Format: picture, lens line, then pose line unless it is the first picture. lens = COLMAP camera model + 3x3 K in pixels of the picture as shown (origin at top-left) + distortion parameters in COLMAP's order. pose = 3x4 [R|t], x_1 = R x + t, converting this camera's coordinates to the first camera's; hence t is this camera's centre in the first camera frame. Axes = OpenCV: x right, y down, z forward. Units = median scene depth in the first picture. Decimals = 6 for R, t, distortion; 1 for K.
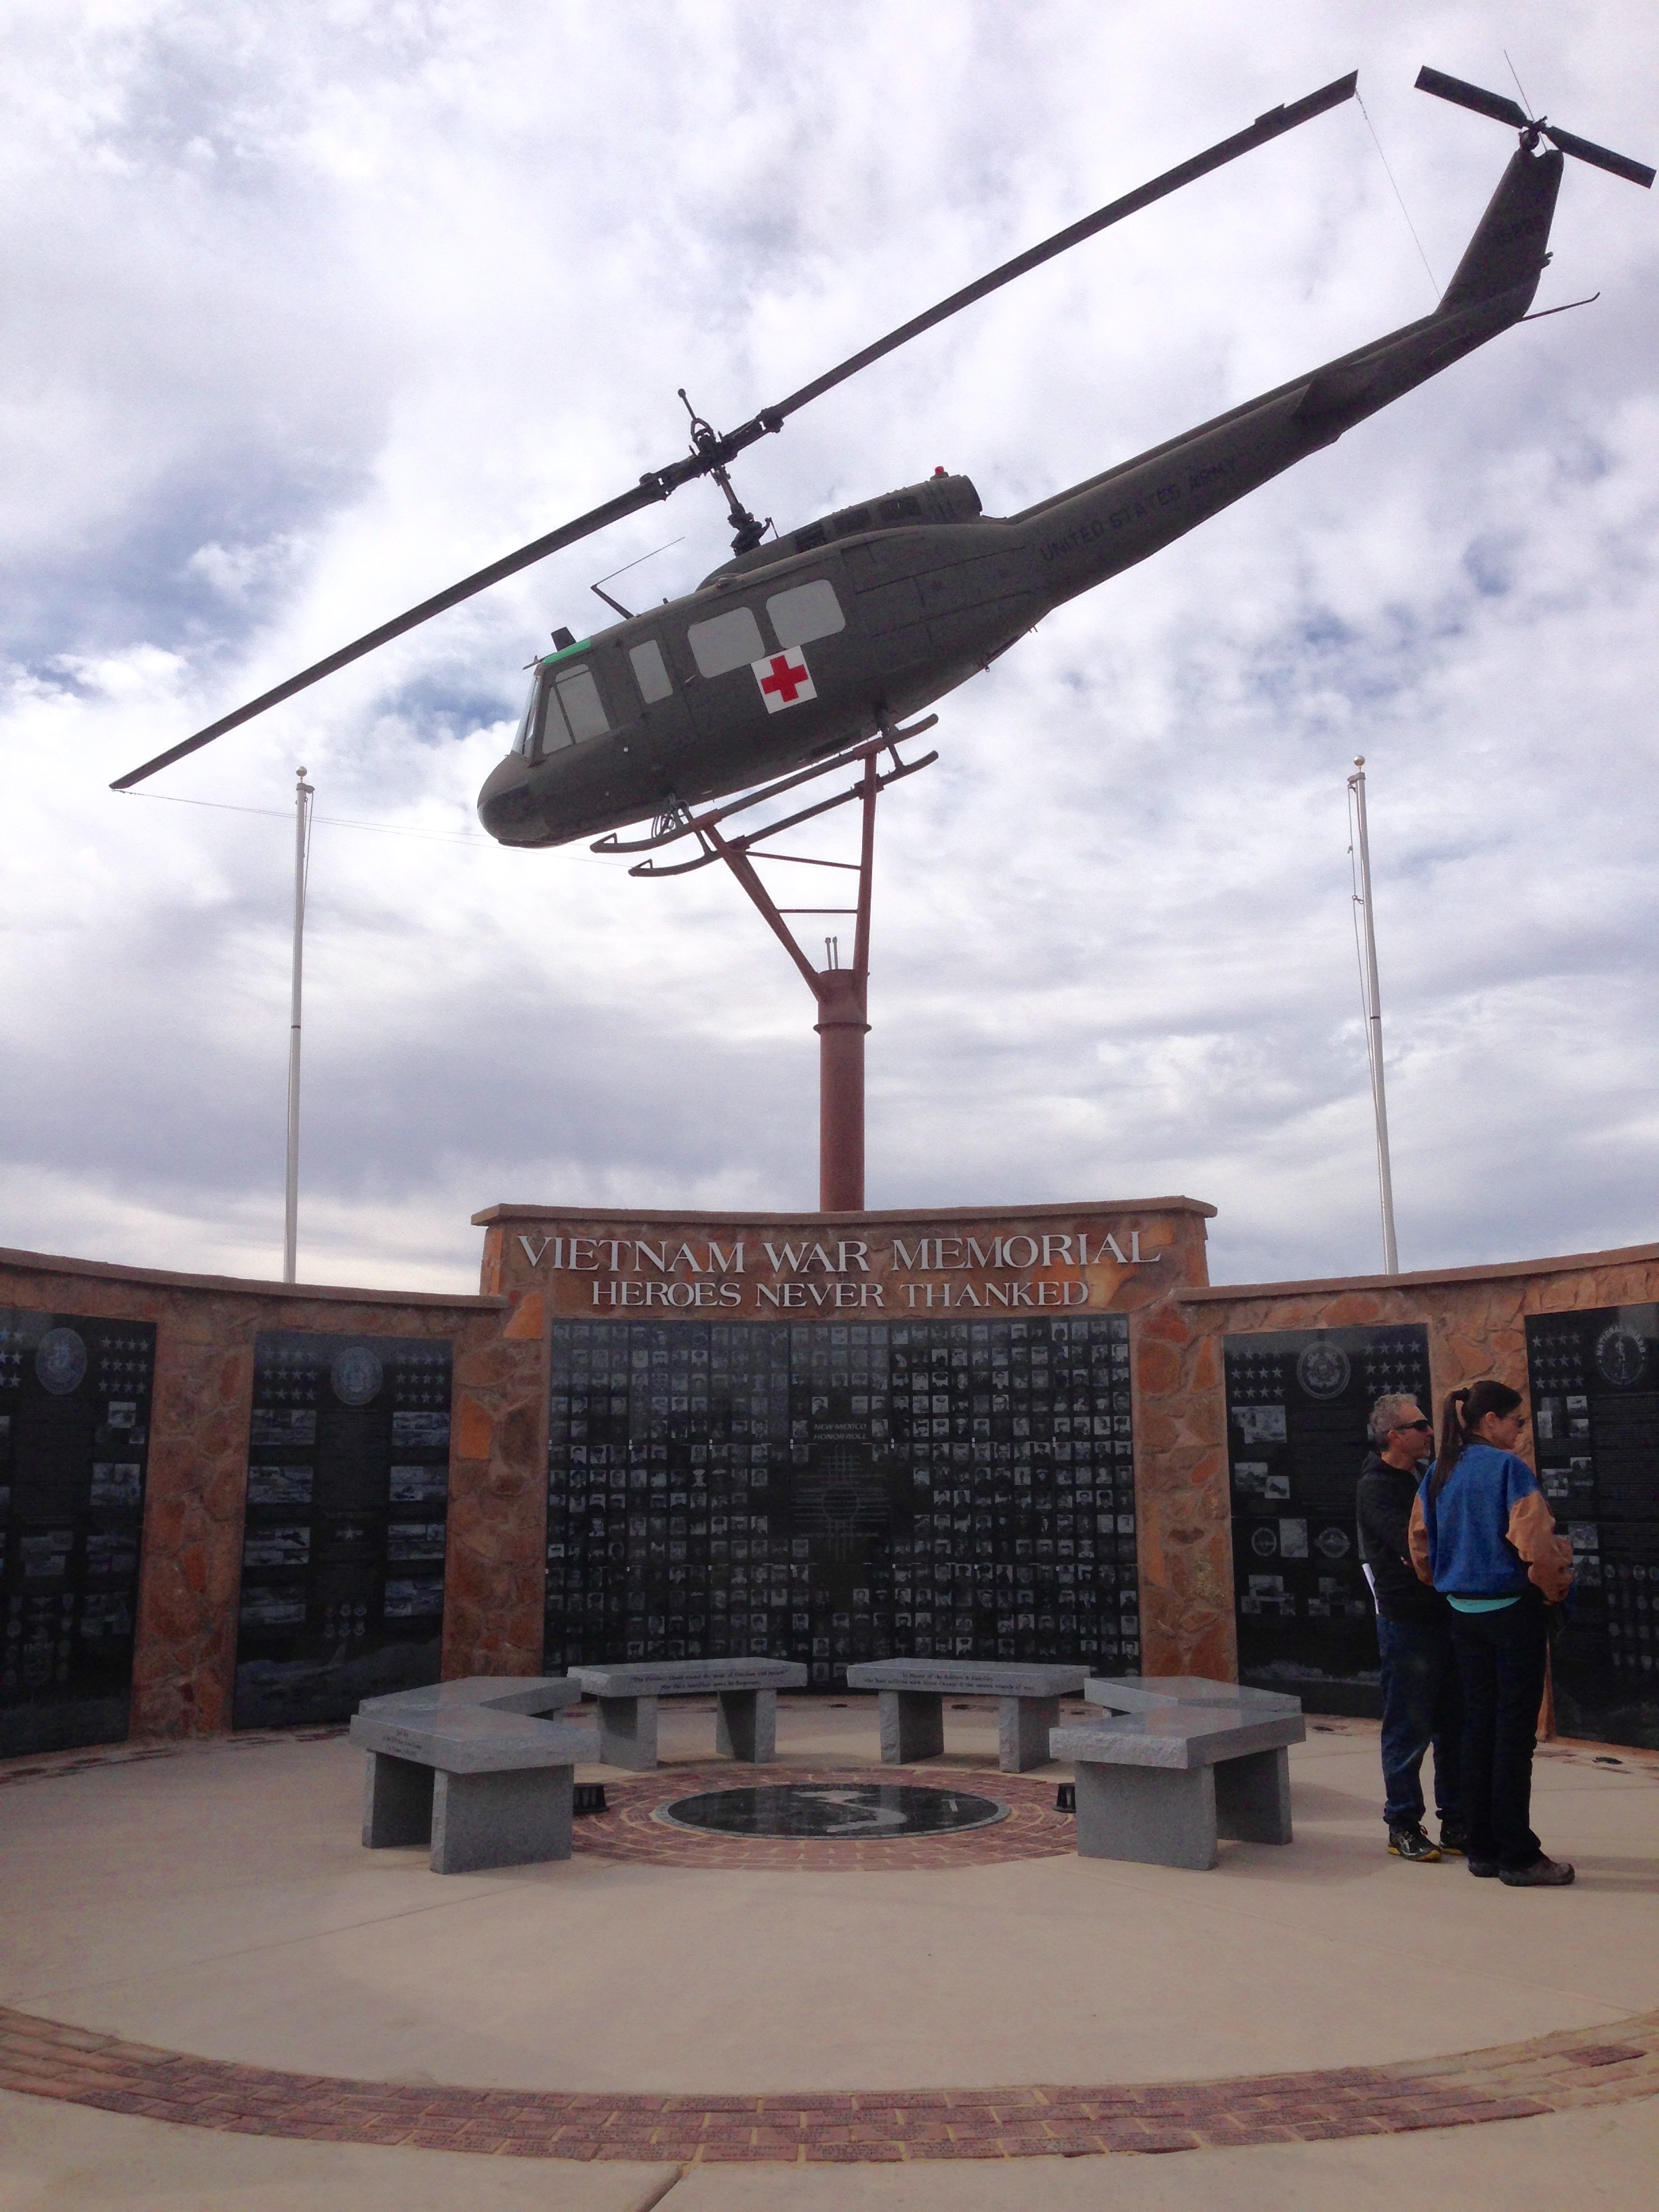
lens RADIAL K [[2024.4, 0, 879.4], [0, 2024.4, 1091.4], [0, 0, 1]] dist [0.043405, 0.007591]
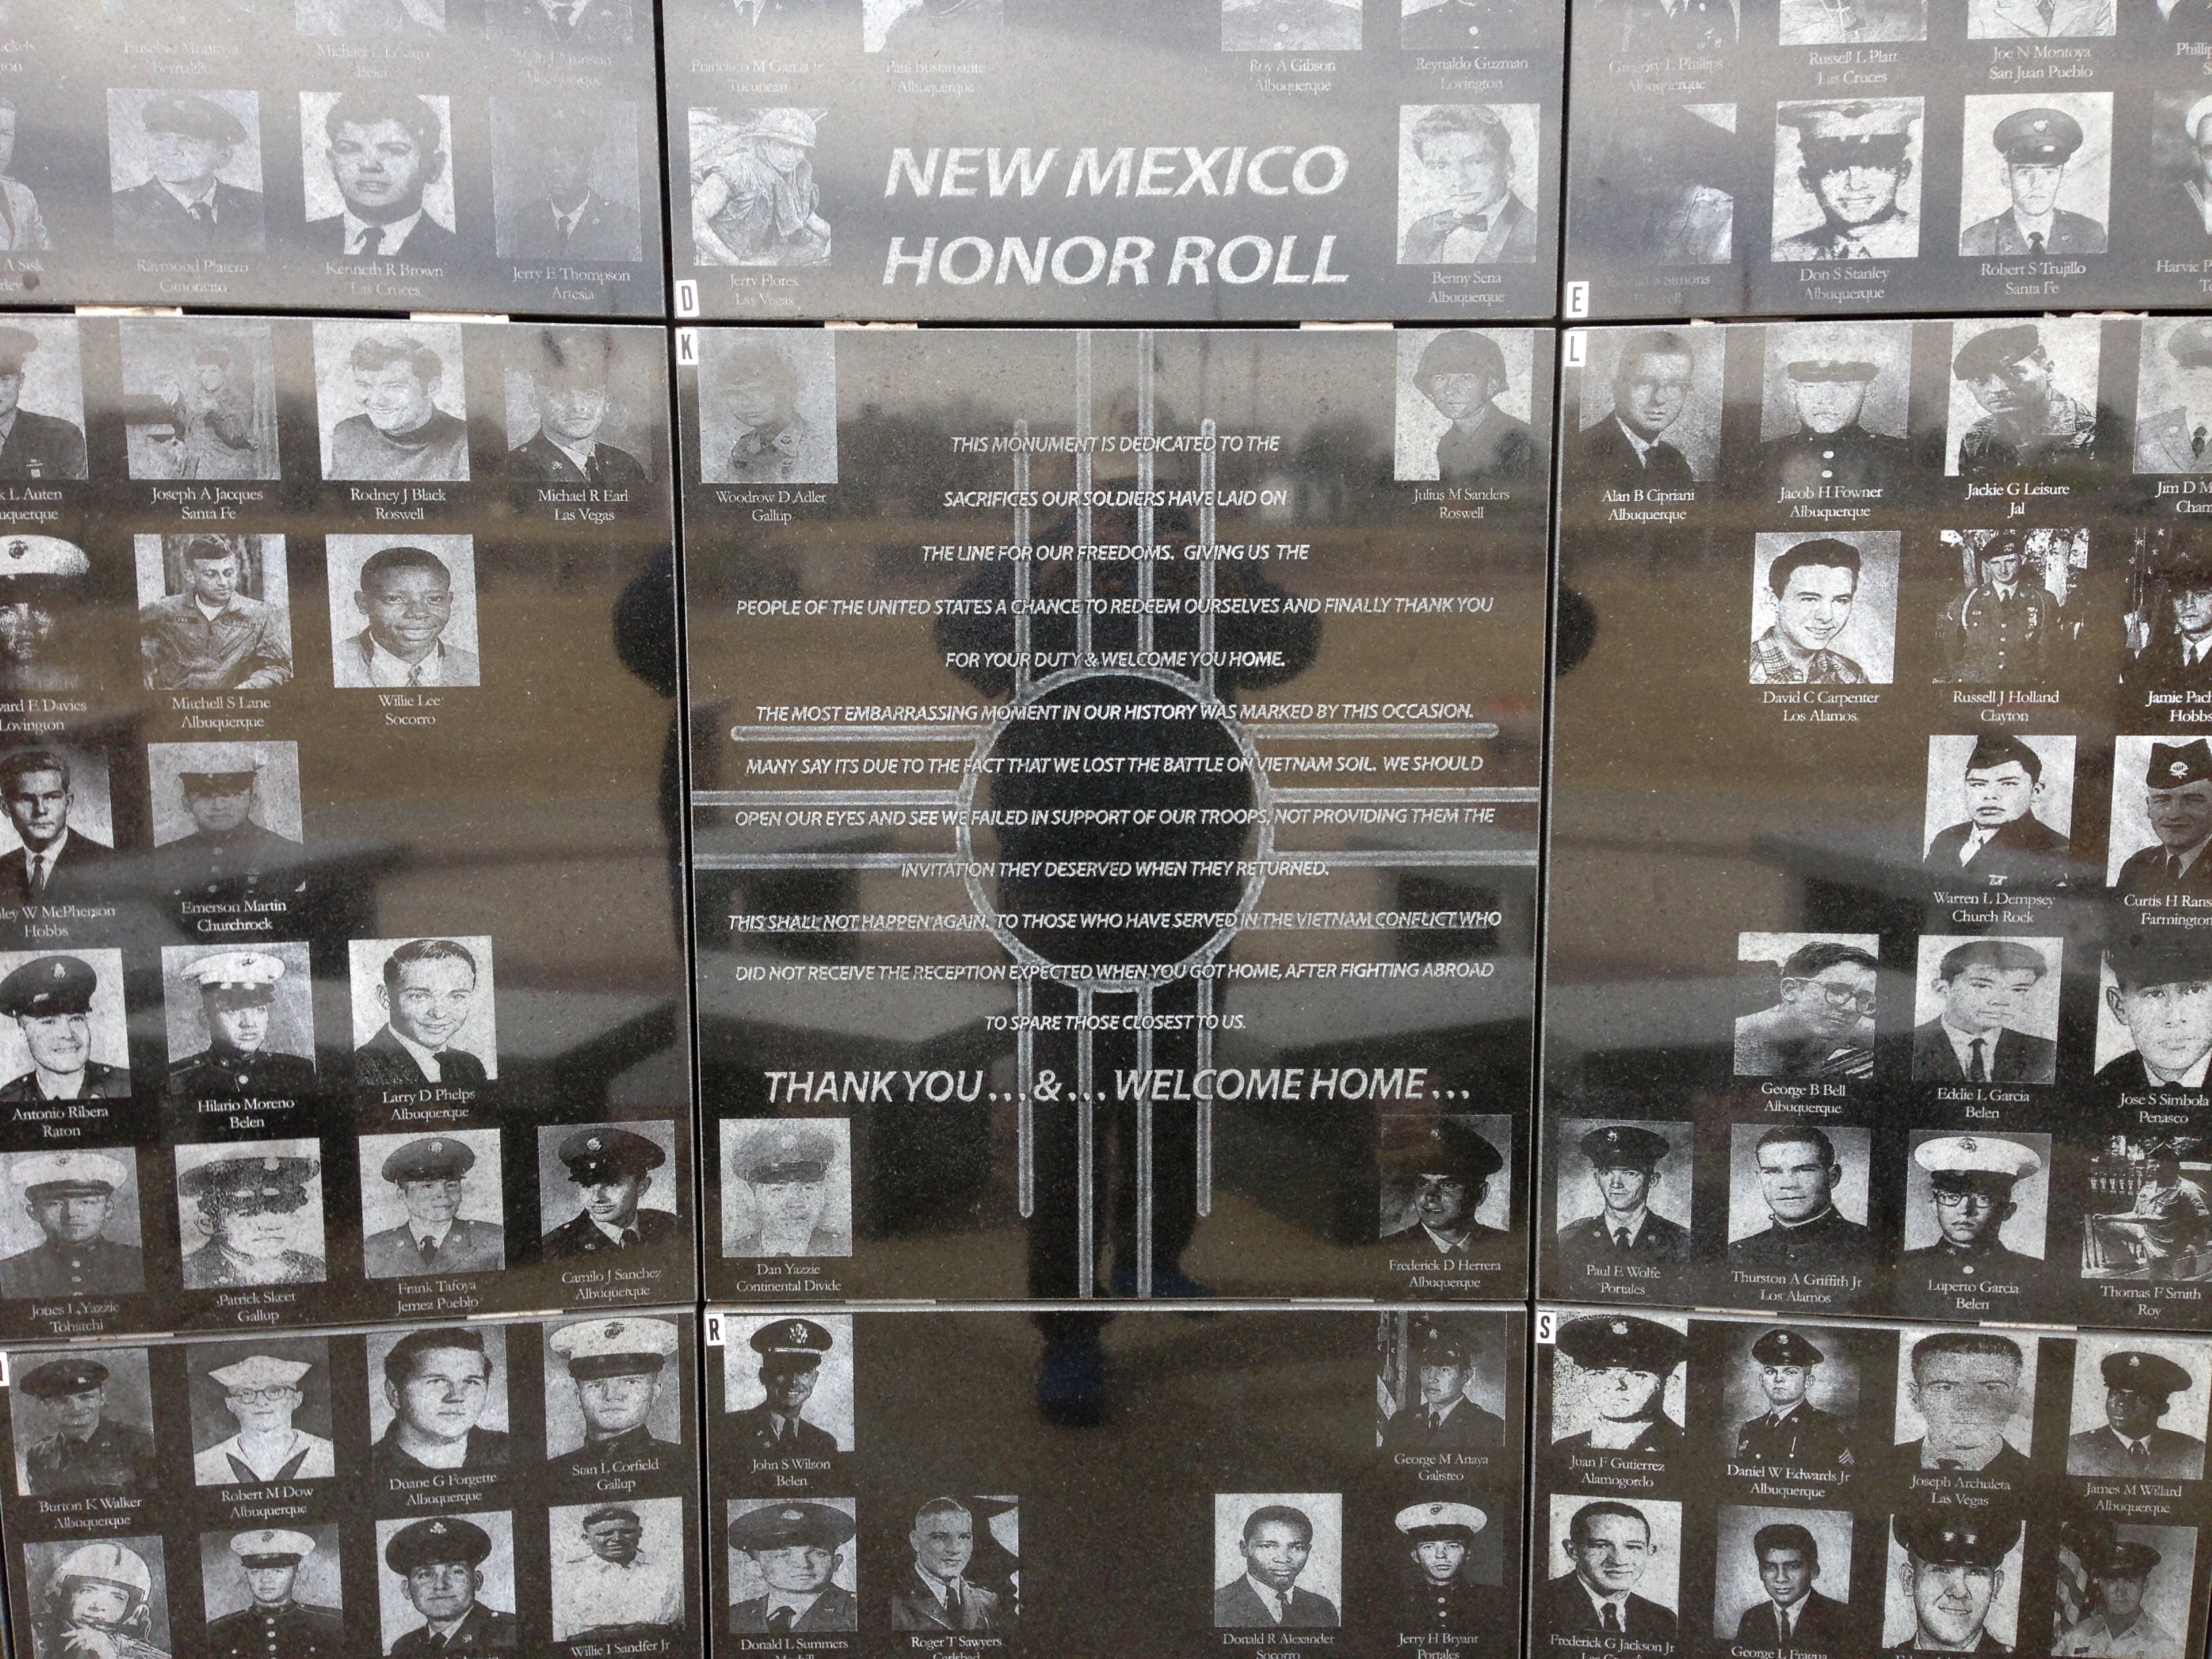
lens RADIAL K [[2024.4, 0, 1106.0], [0, 2024.4, 829.5], [0, 0, 1]] dist [0.043405, 0.007591]
pose [[0.999456, 0.002366, 0.032905, -0.023864], [-0.013171, 0.943105, 0.332235, 0.165464], [-0.030246, -0.332488, 0.942622, 0.897998]]
